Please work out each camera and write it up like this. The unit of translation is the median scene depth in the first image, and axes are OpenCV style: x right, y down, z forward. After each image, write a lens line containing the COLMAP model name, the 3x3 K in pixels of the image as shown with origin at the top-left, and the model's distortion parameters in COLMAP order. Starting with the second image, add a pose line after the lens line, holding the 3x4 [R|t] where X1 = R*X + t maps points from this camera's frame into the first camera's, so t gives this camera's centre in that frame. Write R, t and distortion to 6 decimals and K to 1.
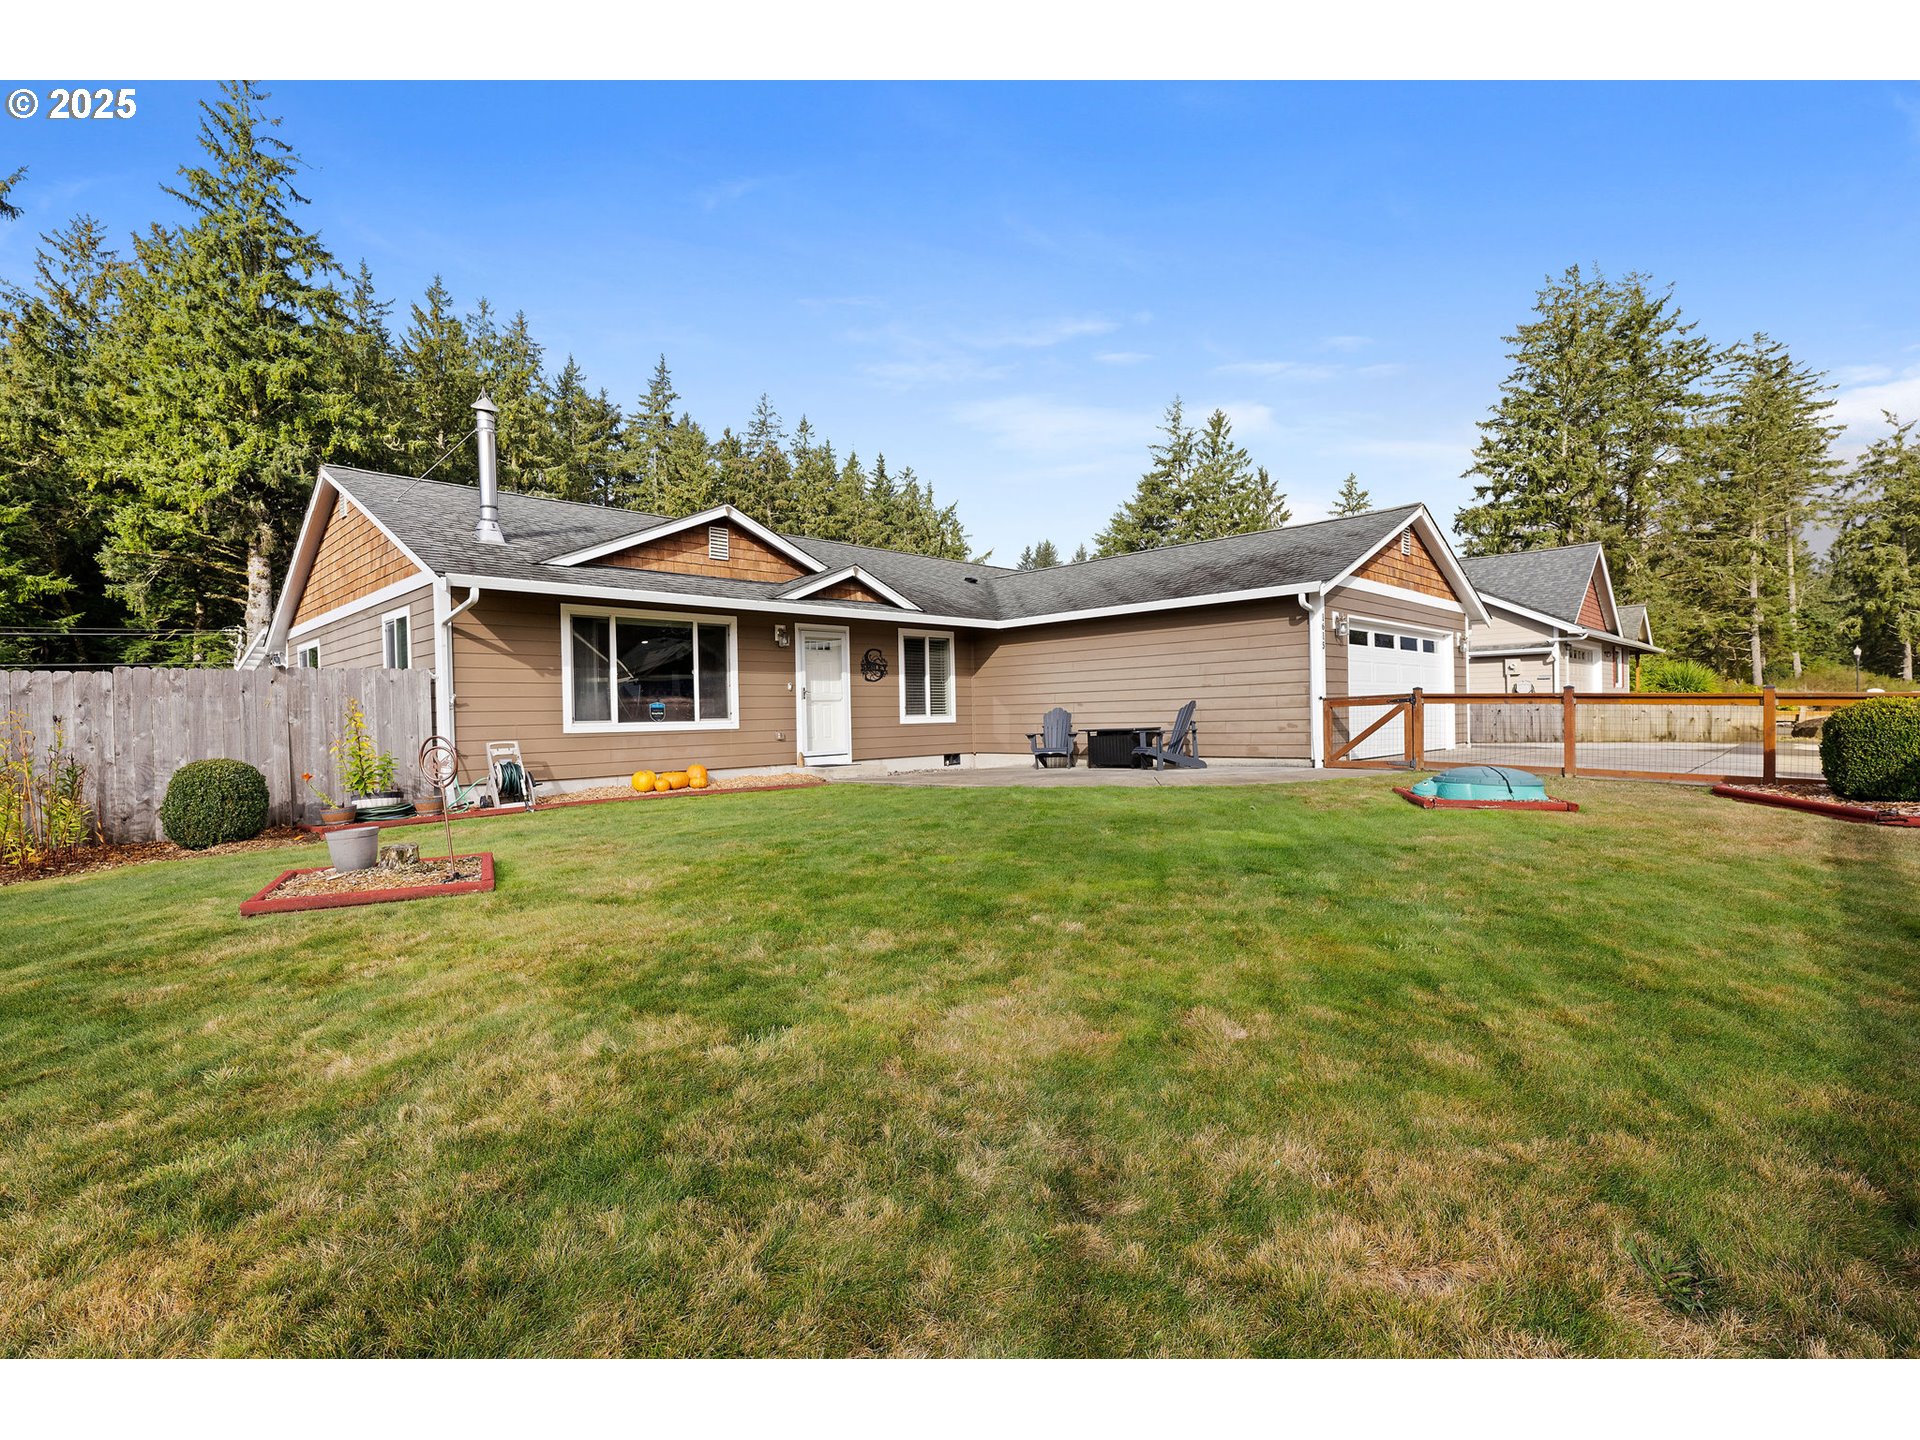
lens RADIAL K [[892.7, 0, 951.3], [0, 892.7, 719.9], [0, 0, 1]] dist [-0.000584, -0.000041]
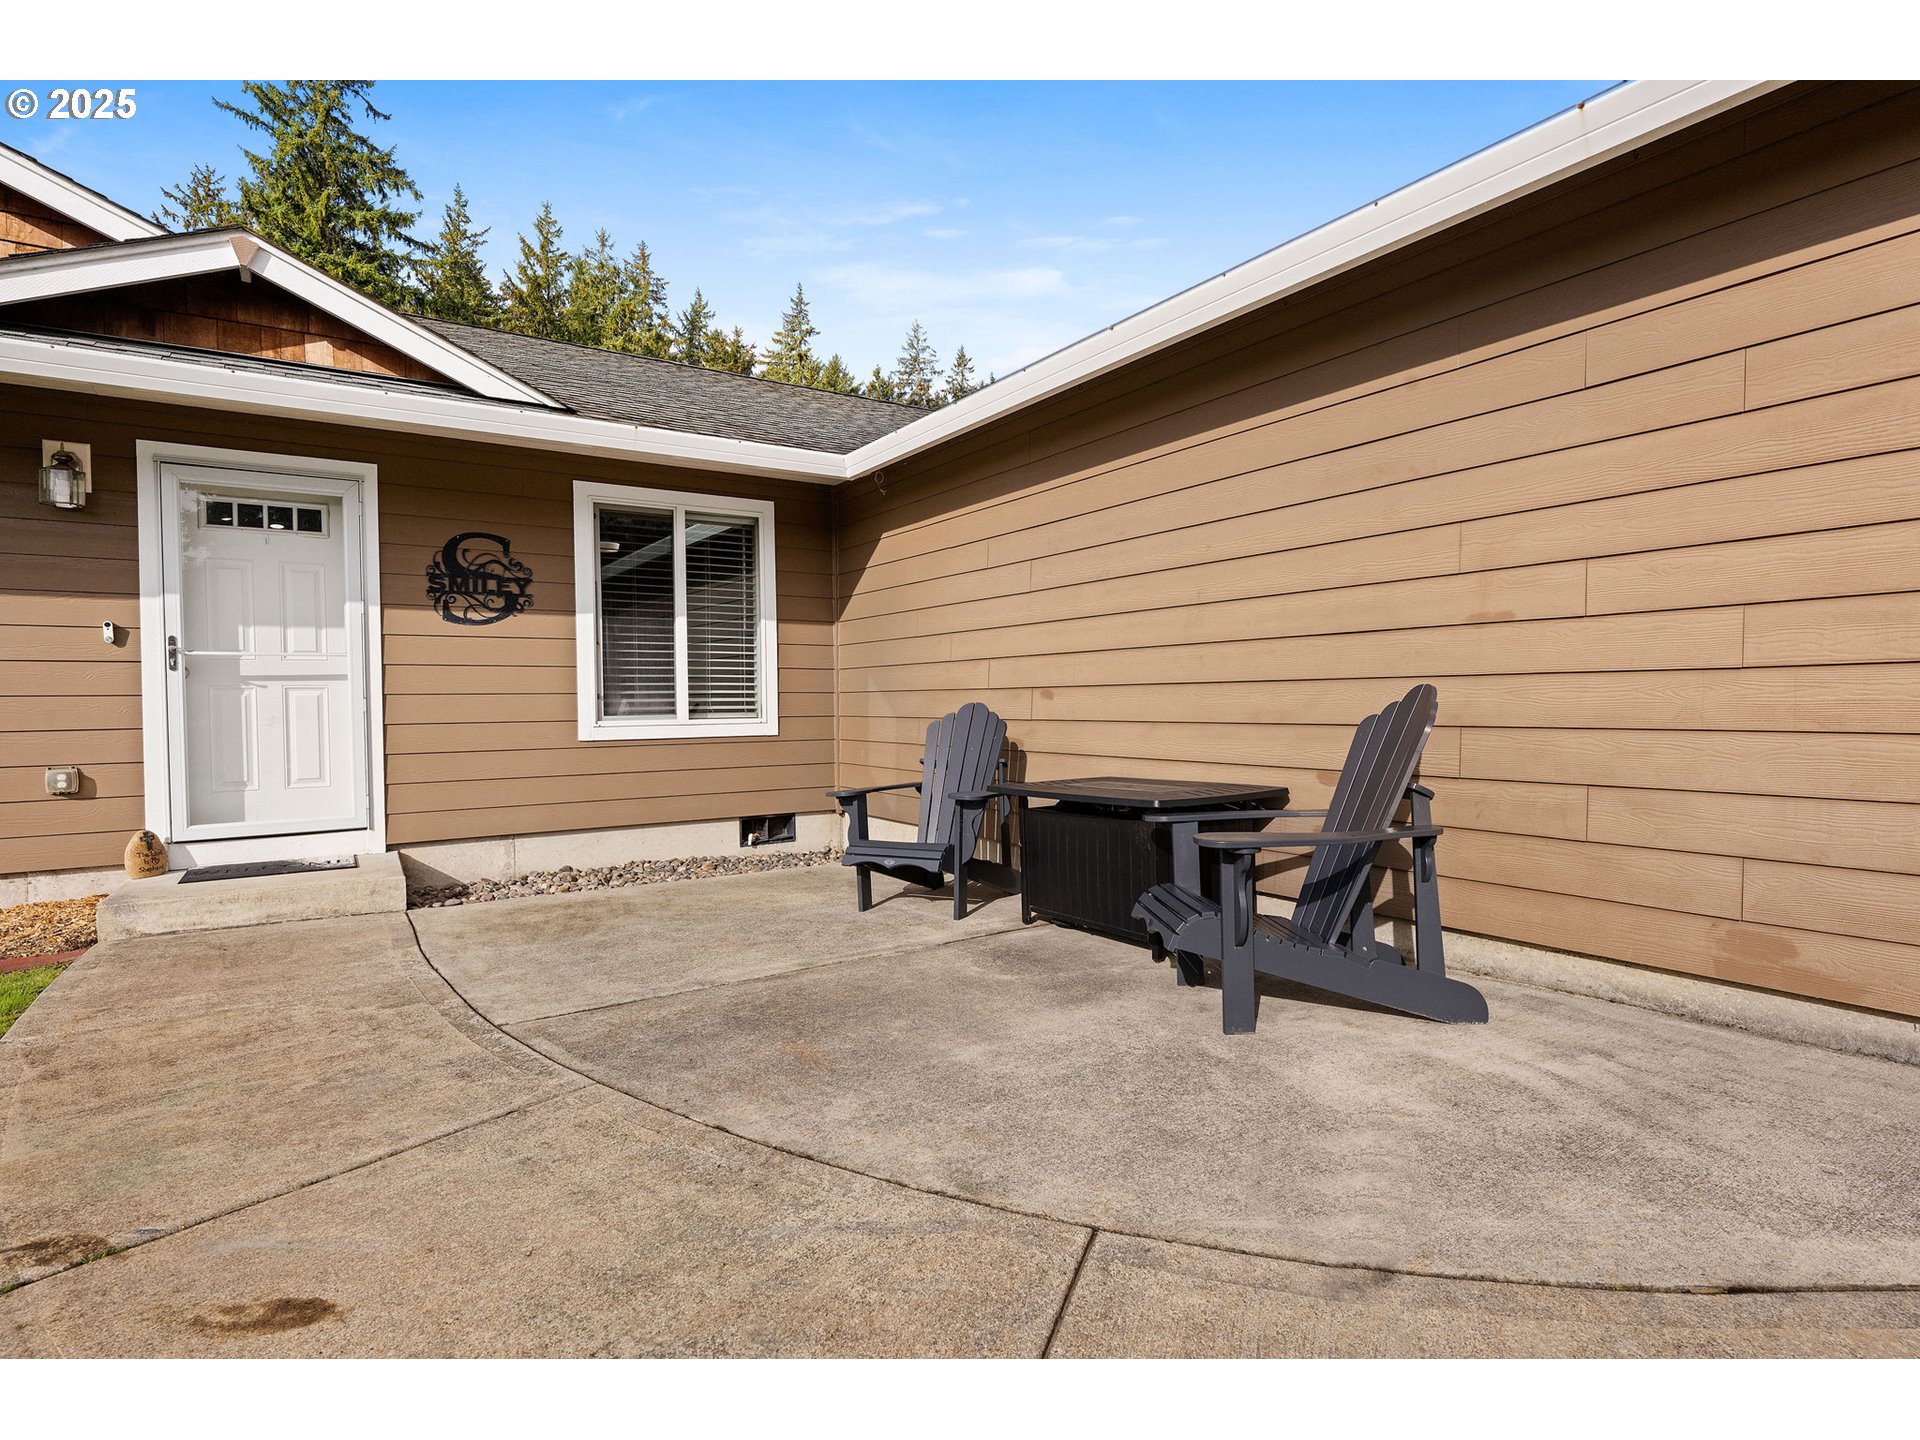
lens RADIAL K [[979.1, 0, 965.5], [0, 979.1, 713.6], [0, 0, 1]] dist [0.001575, 0.000326]
pose [[0.982886, 0.010630, -0.183906, 0.162789], [-0.007849, 0.999844, 0.015845, -0.013993], [0.184046, -0.014130, 0.982816, 0.591979]]
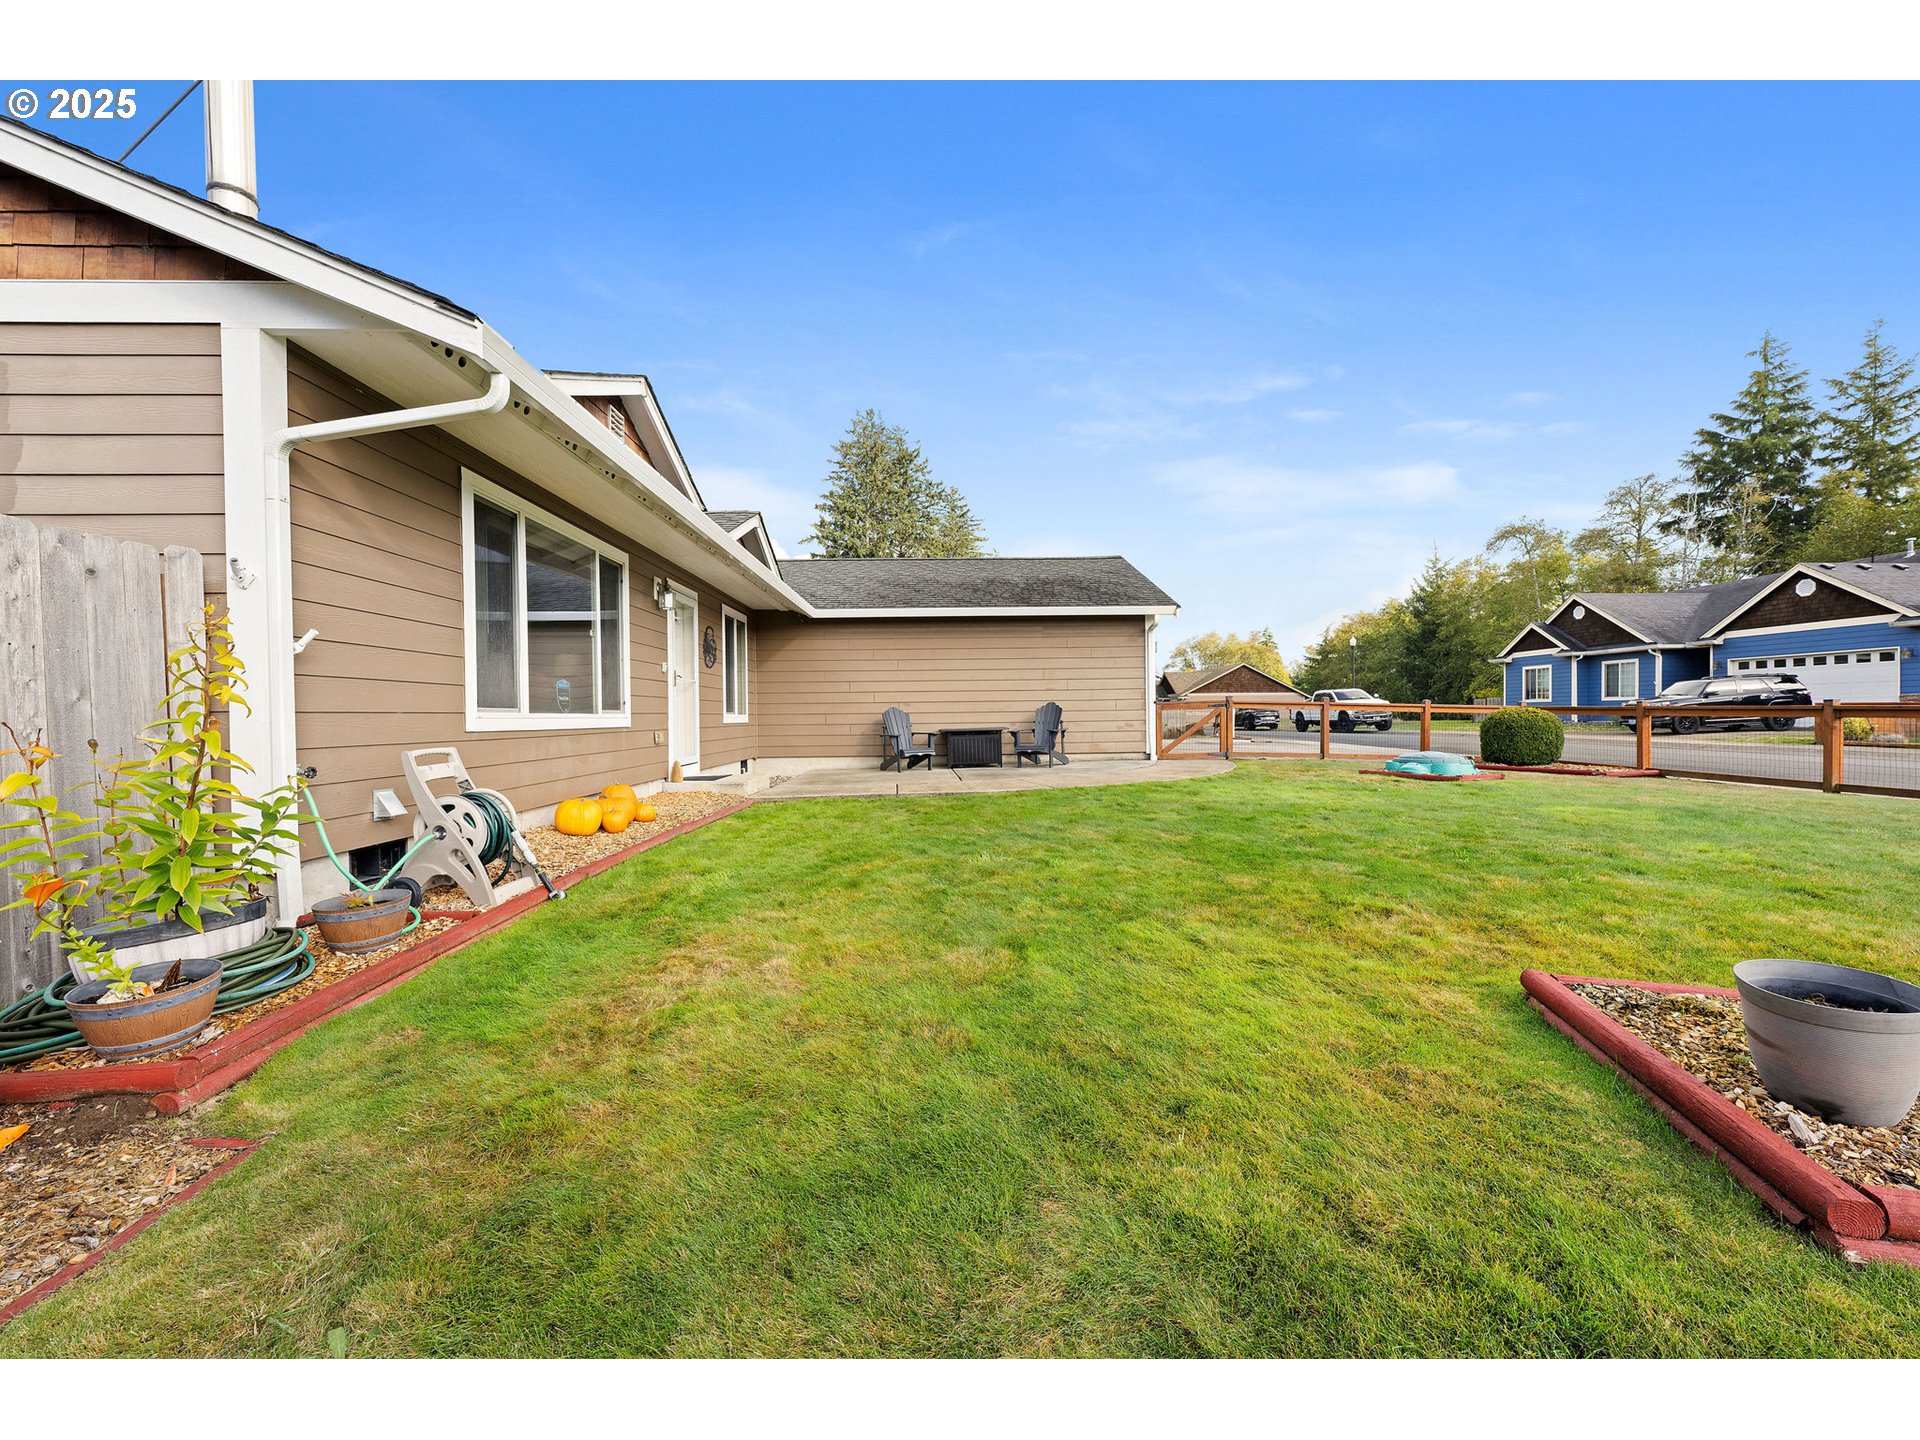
lens RADIAL K [[755.2, 0, 959.3], [0, 755.2, 724.9], [0, 0, 1]] dist [0.001439, -0.000605]
pose [[0.682895, 0.005071, 0.730499, -0.381998], [-0.000110, 0.999977, -0.006839, 0.009927], [-0.730517, 0.004590, 0.682879, 0.356861]]
